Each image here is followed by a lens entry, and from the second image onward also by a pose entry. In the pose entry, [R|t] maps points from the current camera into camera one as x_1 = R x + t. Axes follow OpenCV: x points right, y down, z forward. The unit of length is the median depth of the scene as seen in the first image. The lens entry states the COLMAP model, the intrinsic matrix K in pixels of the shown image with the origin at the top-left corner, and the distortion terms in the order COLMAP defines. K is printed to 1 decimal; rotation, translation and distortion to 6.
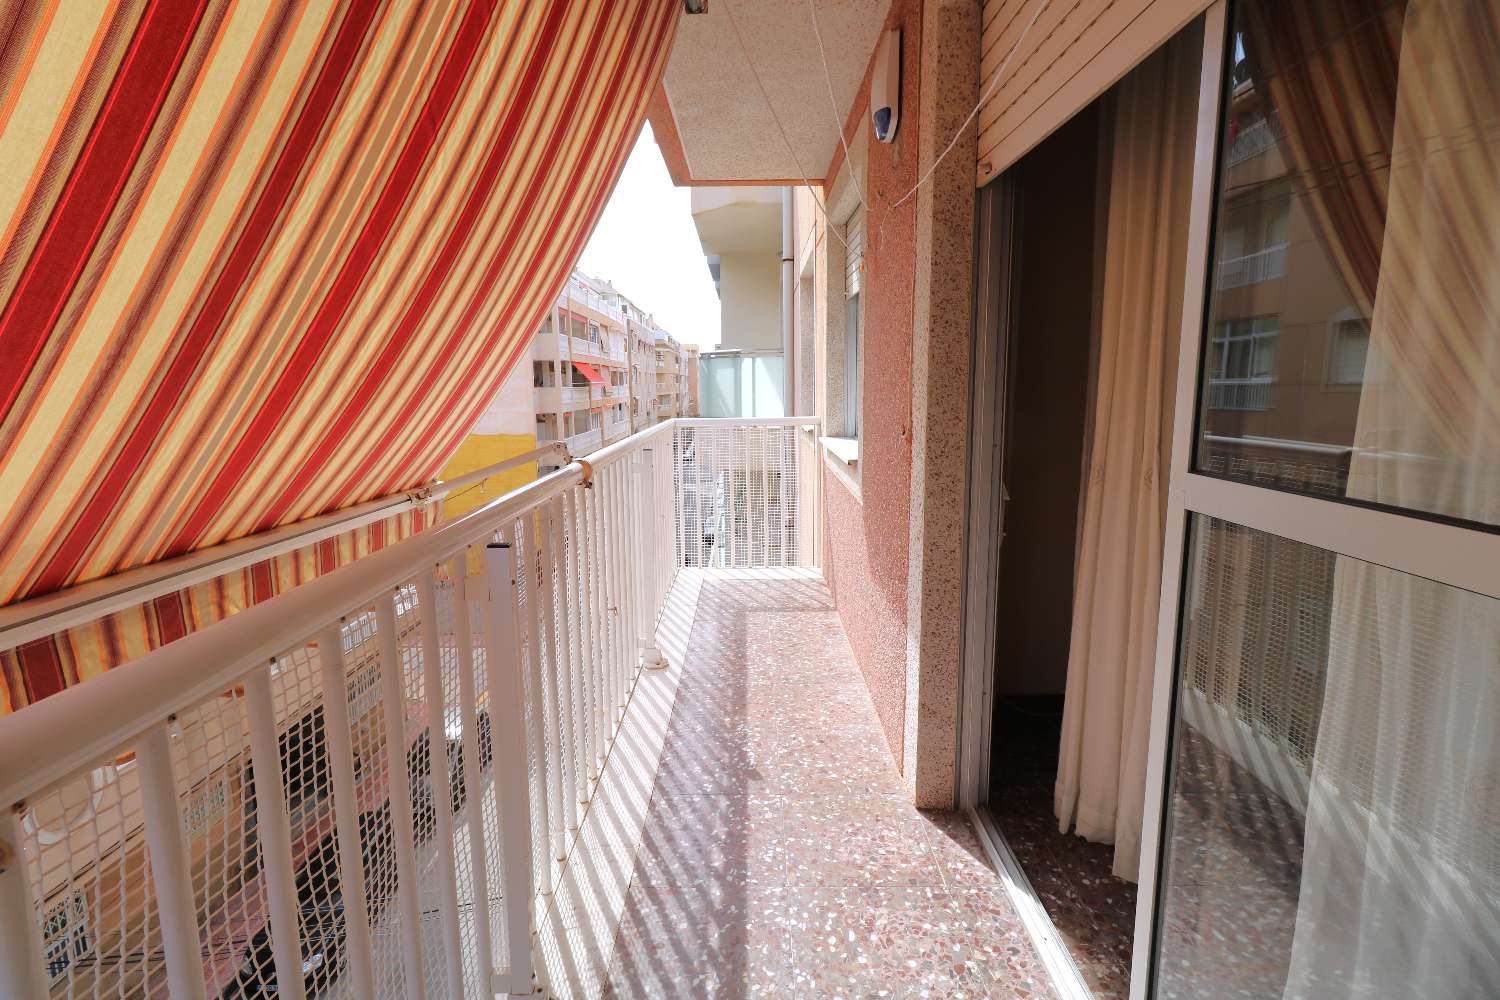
lens RADIAL K [[691.3, 0, 743.9], [0, 691.3, 487.6], [0, 0, 1]] dist [0.001846, -0.000166]
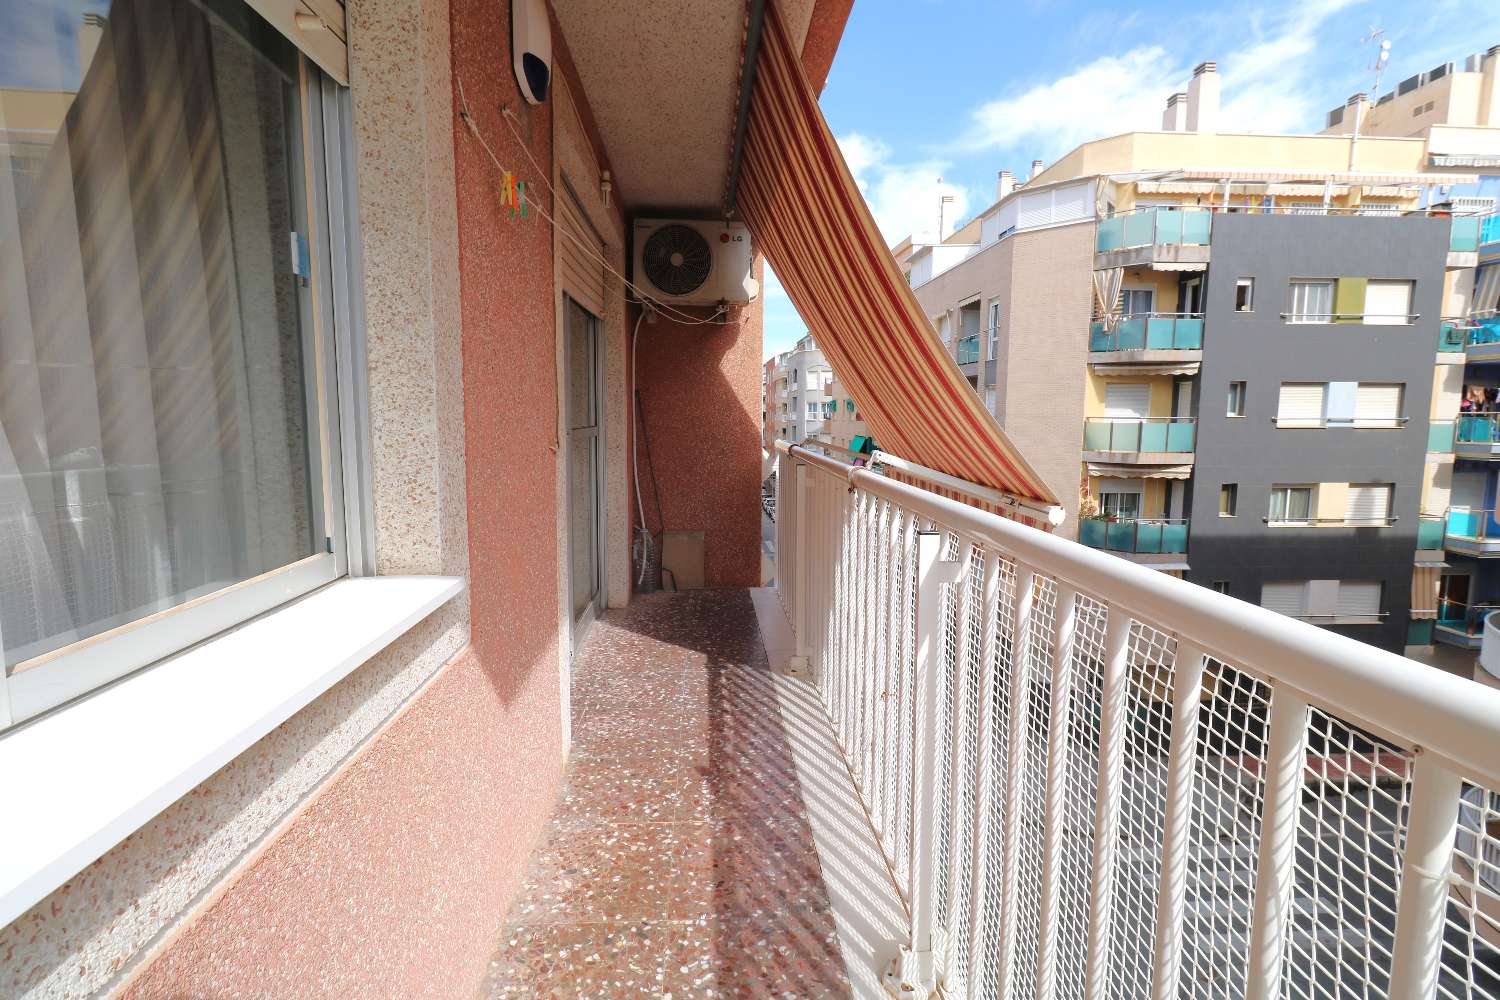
lens RADIAL K [[691.3, 0, 743.9], [0, 691.3, 487.6], [0, 0, 1]] dist [0.001846, -0.000166]
pose [[-0.997722, 0.009256, -0.066816, 0.015997], [-0.007823, 0.967982, 0.250897, -0.225638], [0.066999, 0.250849, -0.965705, 1.613715]]
